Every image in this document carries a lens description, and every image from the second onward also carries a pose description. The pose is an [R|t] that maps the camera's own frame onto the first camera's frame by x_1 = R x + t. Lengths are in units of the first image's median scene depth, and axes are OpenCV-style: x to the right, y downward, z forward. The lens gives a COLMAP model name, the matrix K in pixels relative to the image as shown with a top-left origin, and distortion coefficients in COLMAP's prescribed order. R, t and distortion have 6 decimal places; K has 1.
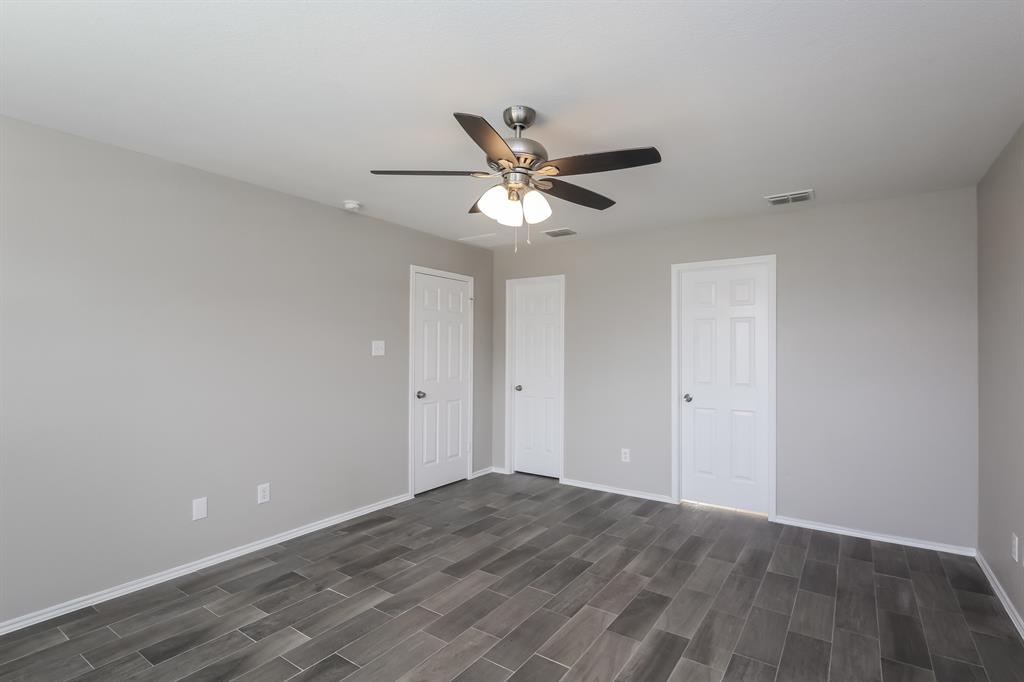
lens RADIAL K [[495.5, 0, 514.9], [0, 495.5, 334.8], [0, 0, 1]] dist [-0.013415, -0.000192]
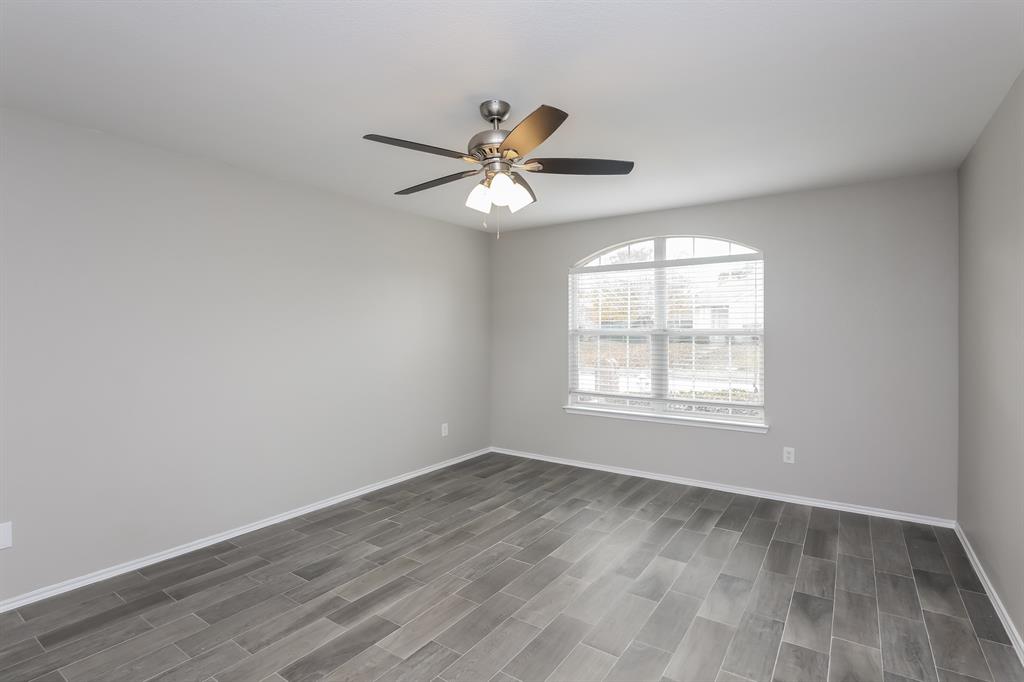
lens RADIAL K [[495.5, 0, 514.9], [0, 495.5, 334.8], [0, 0, 1]] dist [-0.013415, -0.000192]
pose [[-0.999994, -0.003578, 0.000138, -0.032409], [-0.003580, 0.999786, -0.020352, 0.056112], [-0.000066, -0.020352, -0.999793, 1.989627]]
